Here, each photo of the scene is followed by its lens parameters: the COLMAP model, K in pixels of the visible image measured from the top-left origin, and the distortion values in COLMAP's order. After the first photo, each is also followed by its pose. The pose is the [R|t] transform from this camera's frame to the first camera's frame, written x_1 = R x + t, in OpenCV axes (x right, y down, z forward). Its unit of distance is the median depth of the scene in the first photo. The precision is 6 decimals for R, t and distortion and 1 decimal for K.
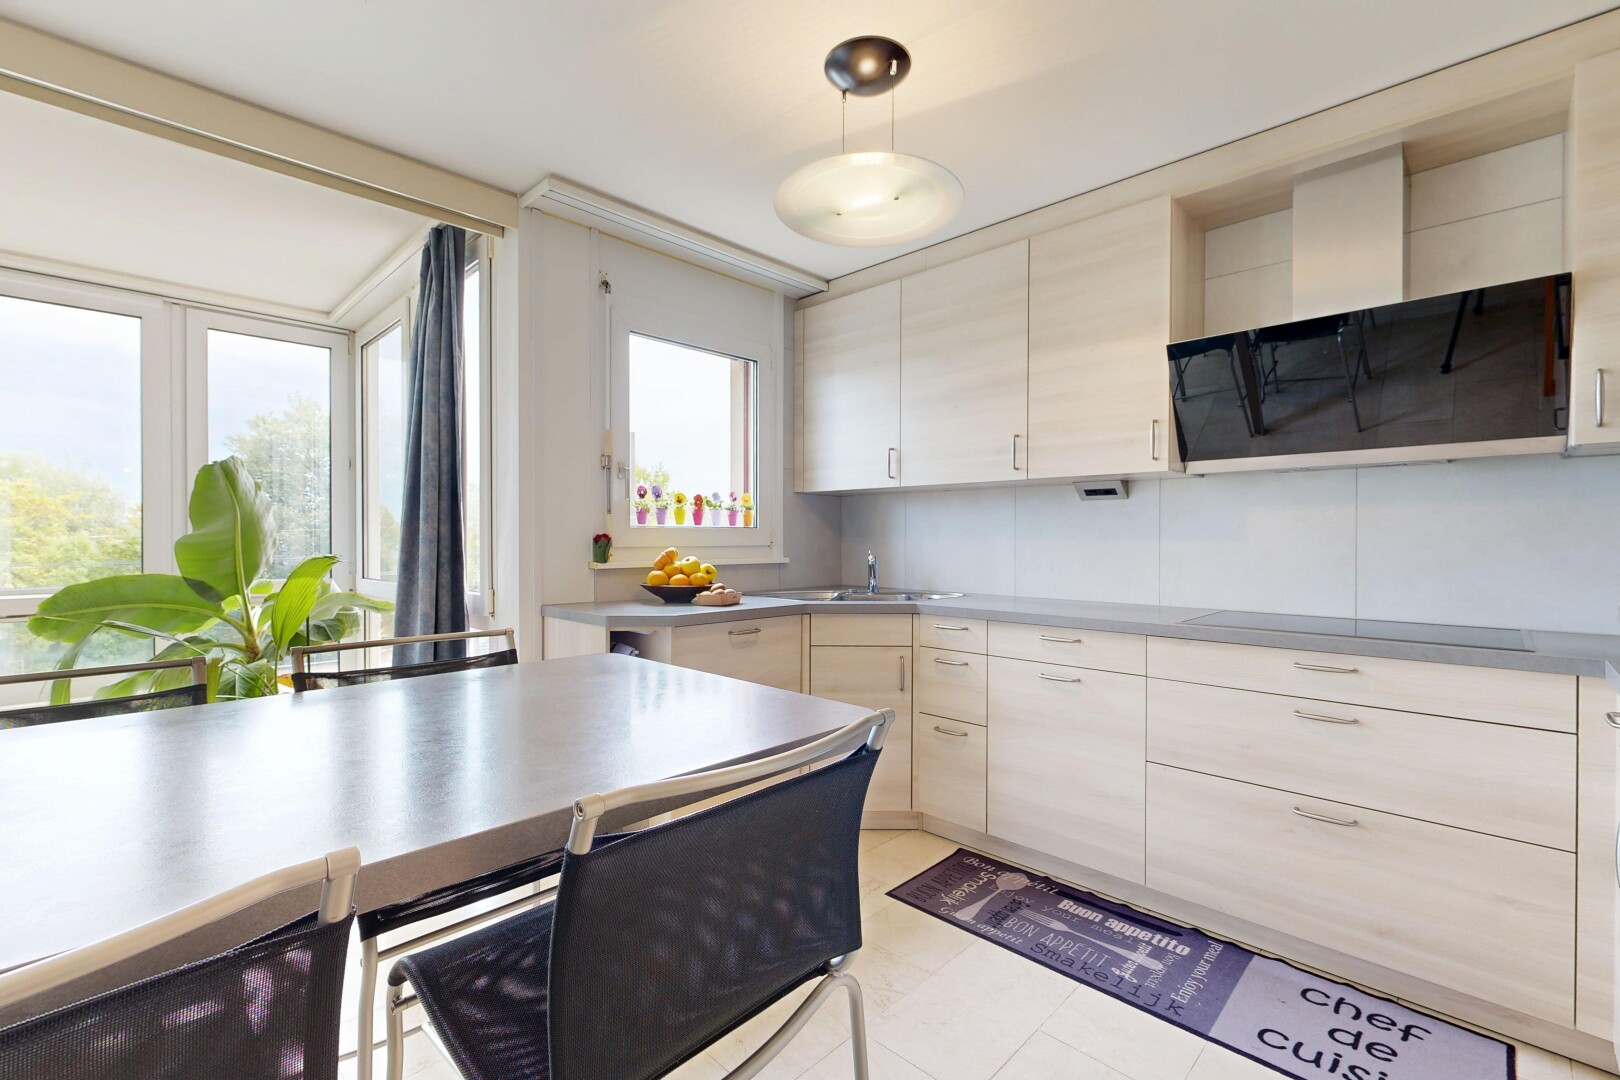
lens RADIAL K [[706.9, 0, 812.9], [0, 706.9, 541.7], [0, 0, 1]] dist [0.003112, 0.000181]
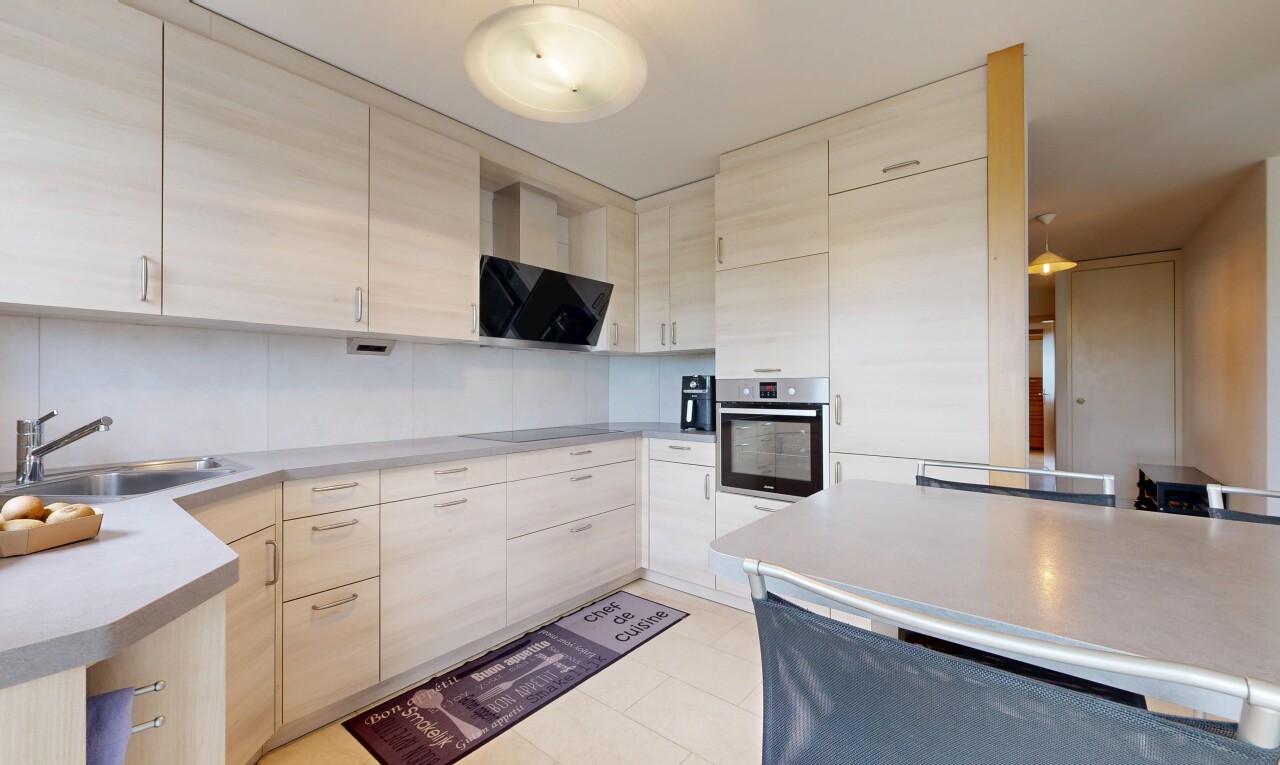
lens RADIAL K [[498.5, 0, 643.0], [0, 498.5, 382.5], [0, 0, 1]] dist [0.000705, 0.000149]
pose [[-0.083509, 0.005938, 0.996489, -0.562531], [0.006090, 0.999967, -0.005448, -0.007631], [-0.996488, 0.005614, -0.083542, 0.780201]]
